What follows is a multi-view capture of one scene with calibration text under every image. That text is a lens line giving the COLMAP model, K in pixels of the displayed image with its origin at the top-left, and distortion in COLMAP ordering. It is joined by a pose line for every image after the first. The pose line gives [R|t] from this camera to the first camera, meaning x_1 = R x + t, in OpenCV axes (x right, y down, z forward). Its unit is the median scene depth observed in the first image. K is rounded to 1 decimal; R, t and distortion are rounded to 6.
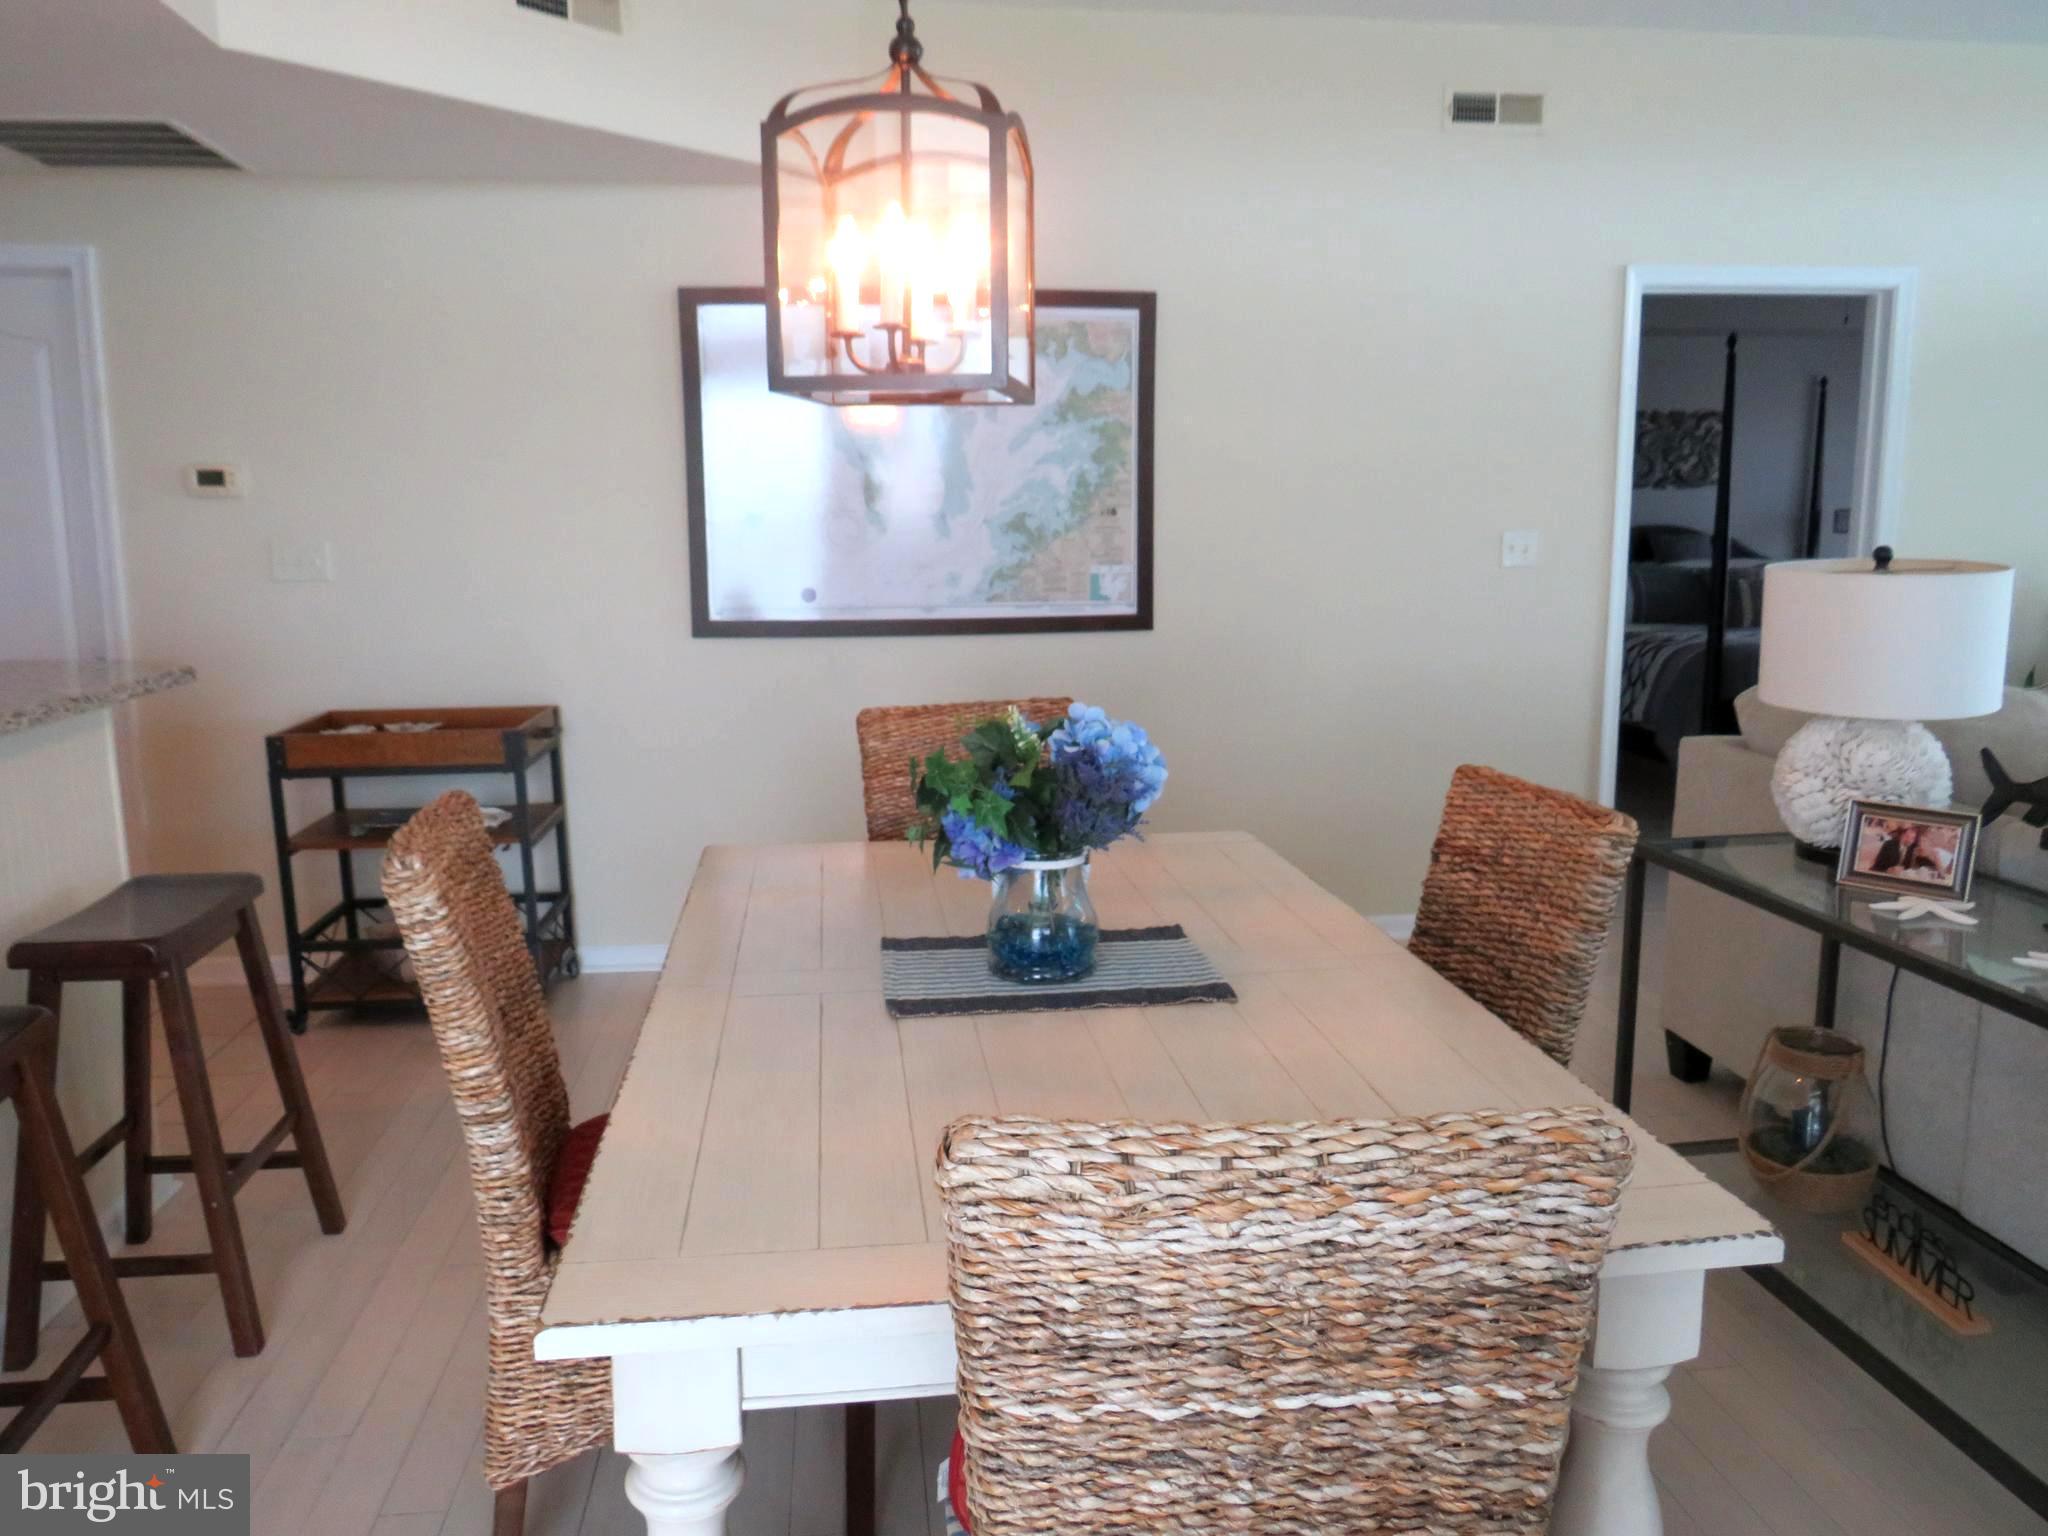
lens RADIAL K [[1440.9, 0, 1012.4], [0, 1440.9, 758.0], [0, 0, 1]] dist [-0.016545, -0.007999]
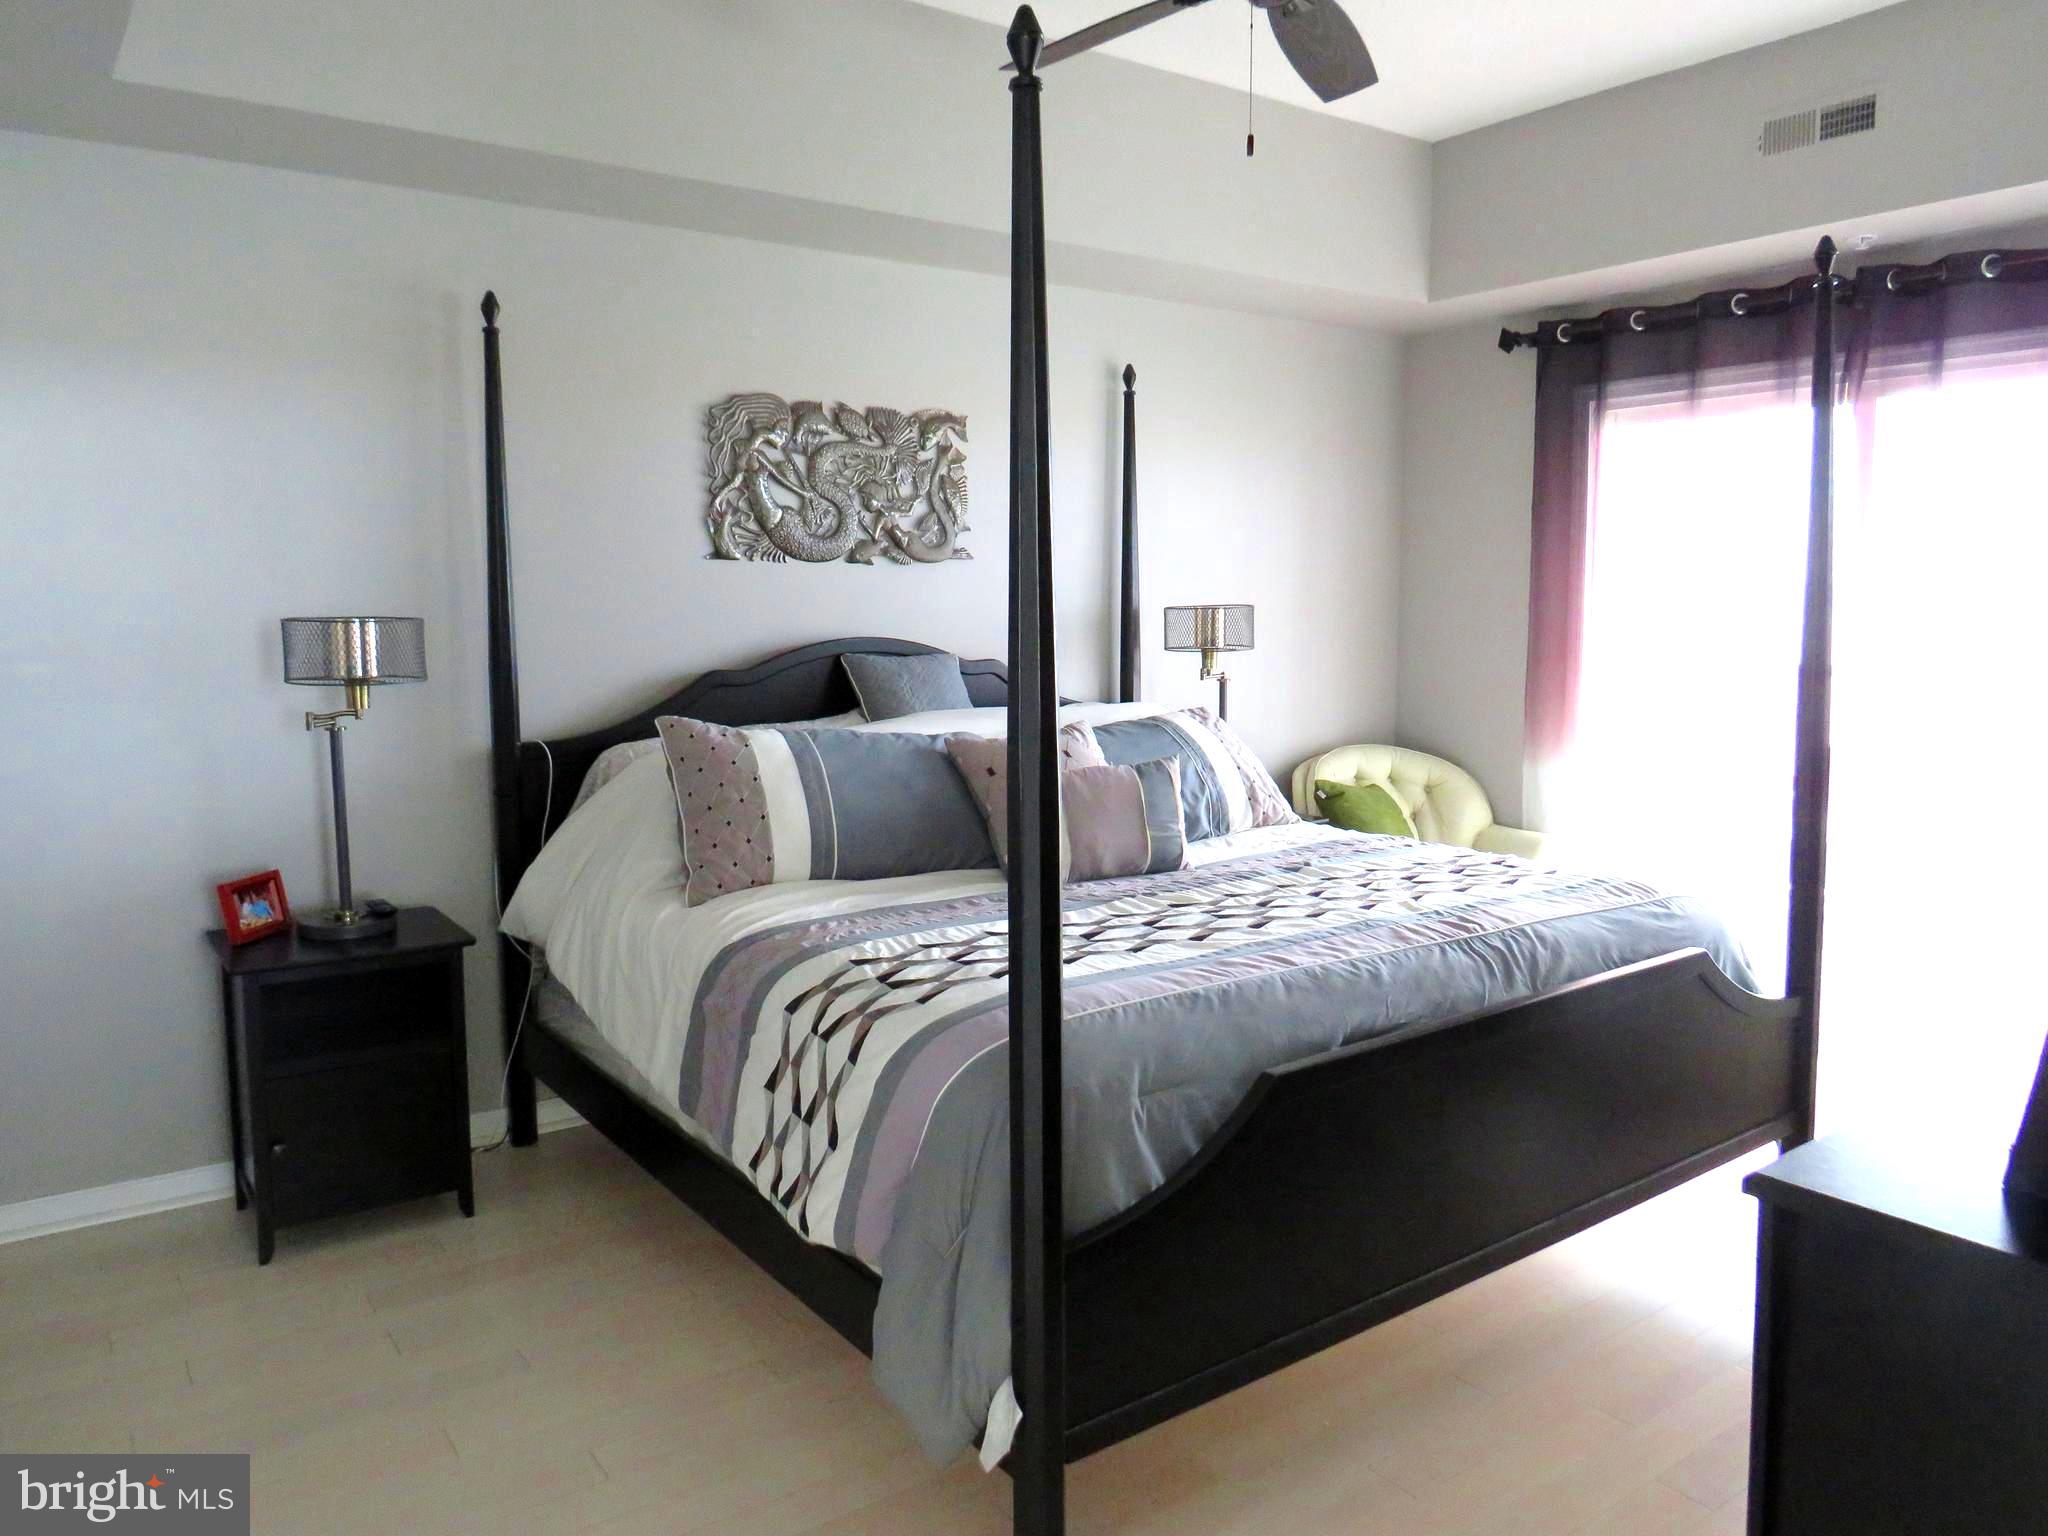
lens RADIAL K [[1440.9, 0, 1020.3], [0, 1440.9, 763.2], [0, 0, 1]] dist [-0.016545, -0.007999]
pose [[0.873875, -0.048378, 0.483738, 1.075175], [0.074967, 0.996544, -0.035765, -0.408931], [-0.480336, 0.067518, 0.874482, 2.285981]]
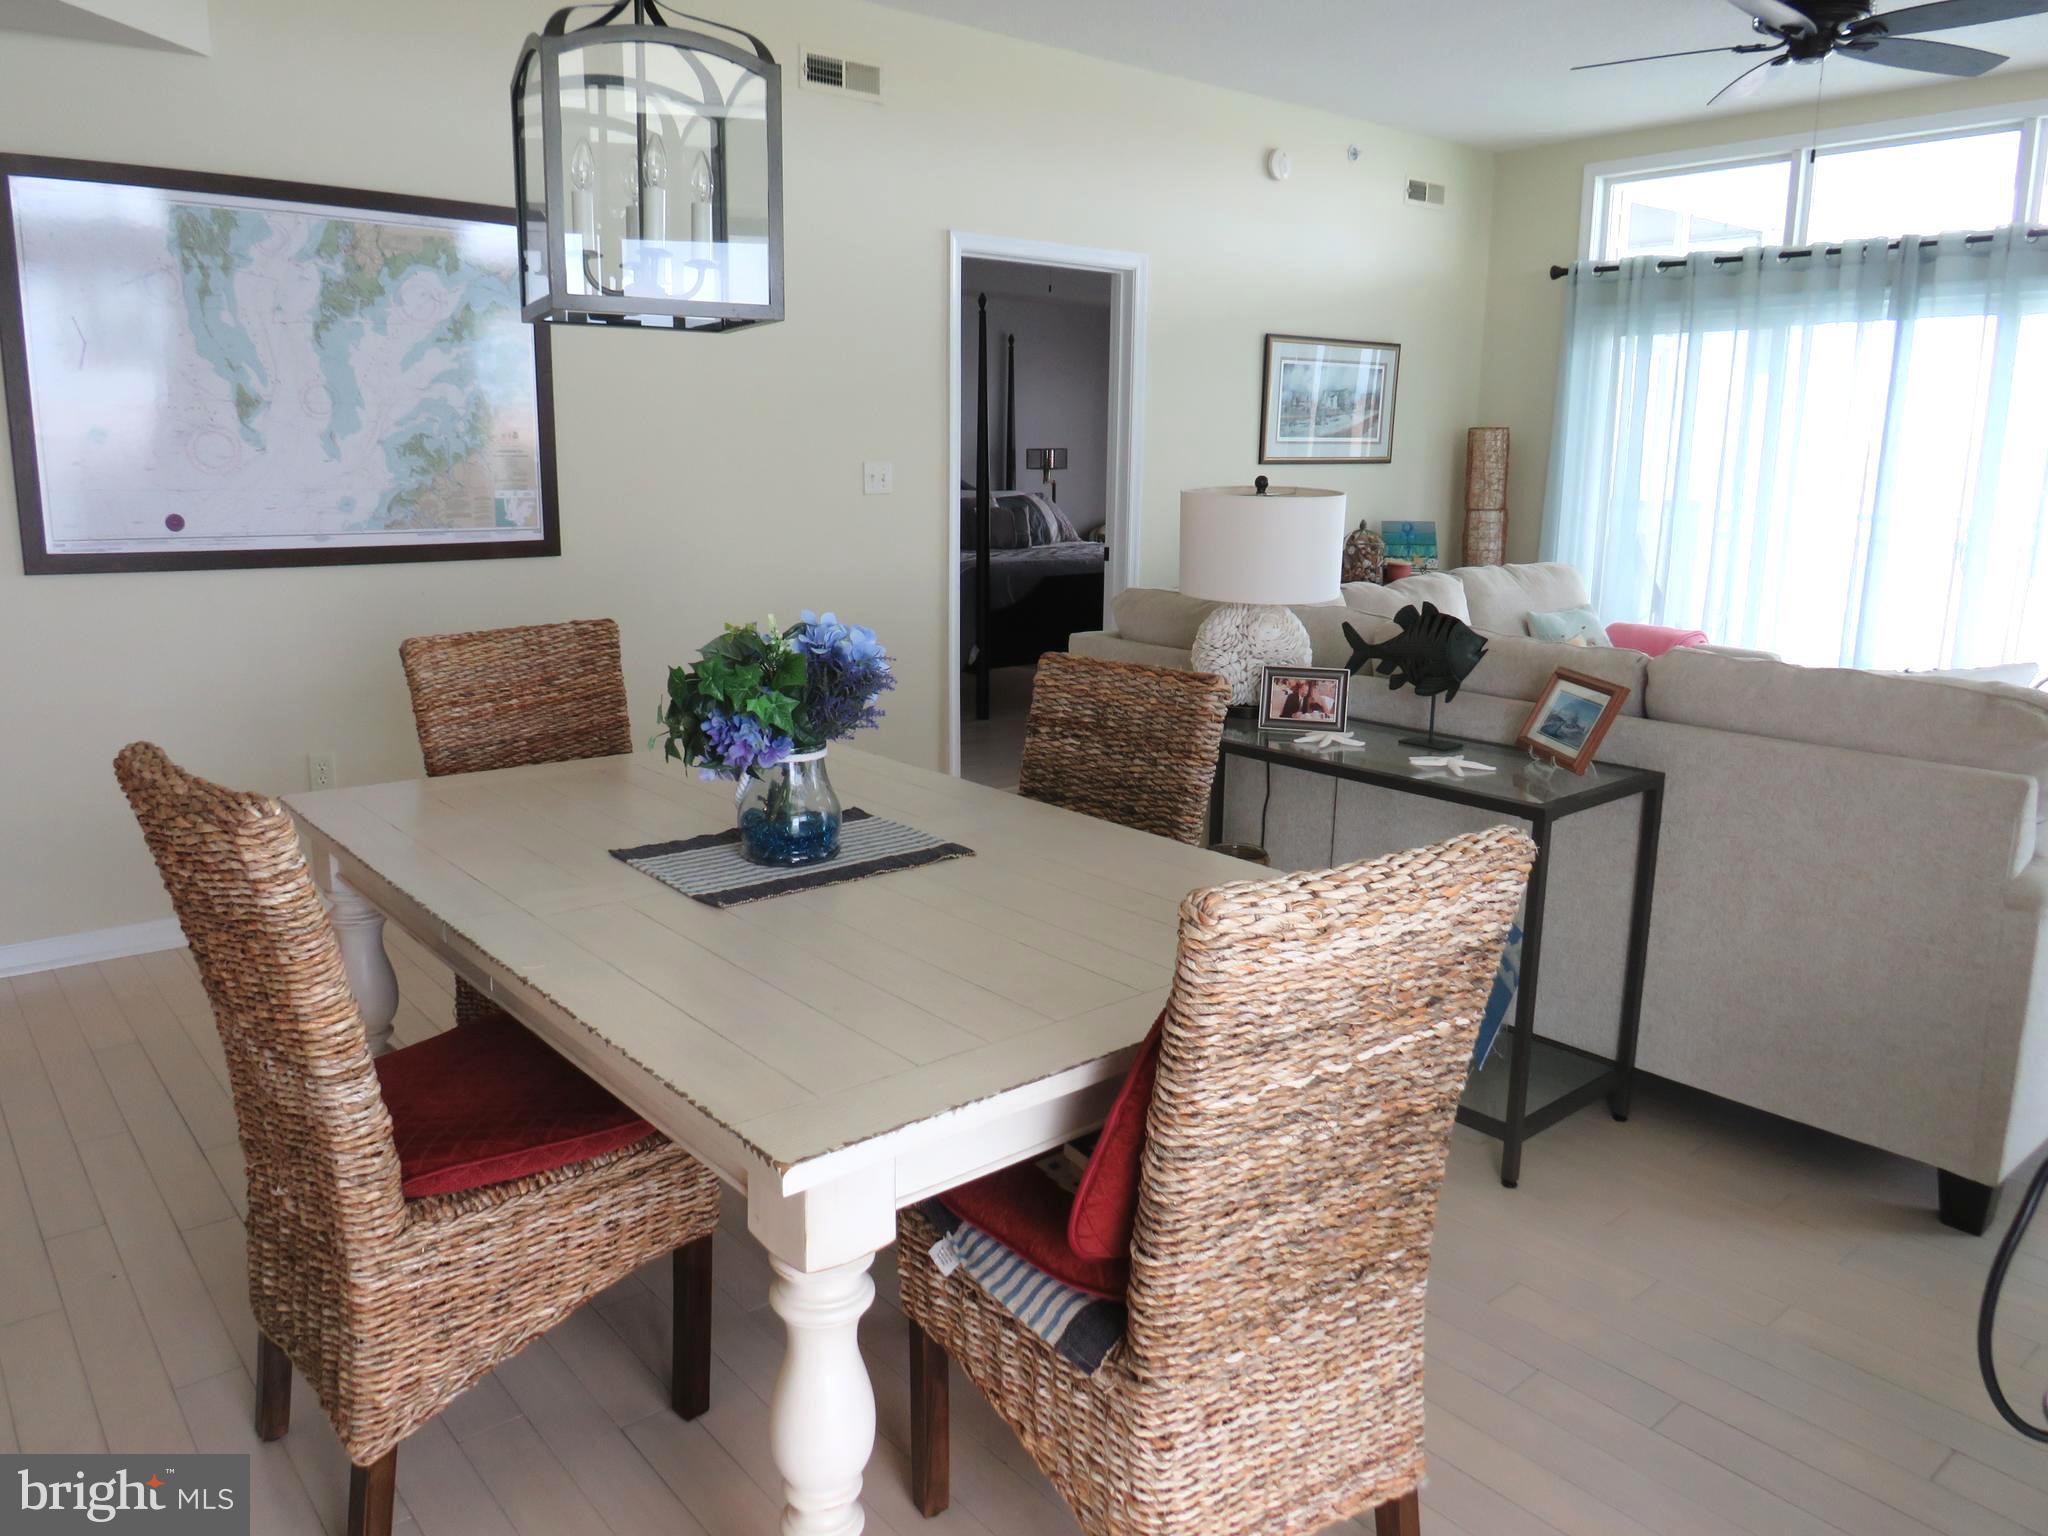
lens RADIAL K [[1440.9, 0, 1029.1], [0, 1440.9, 753.1], [0, 0, 1]] dist [-0.016545, -0.007999]
pose [[0.832189, -0.091637, 0.546867, -0.419605], [0.067920, 0.995669, 0.063485, 0.011927], [-0.550316, -0.015689, 0.834809, -0.016942]]
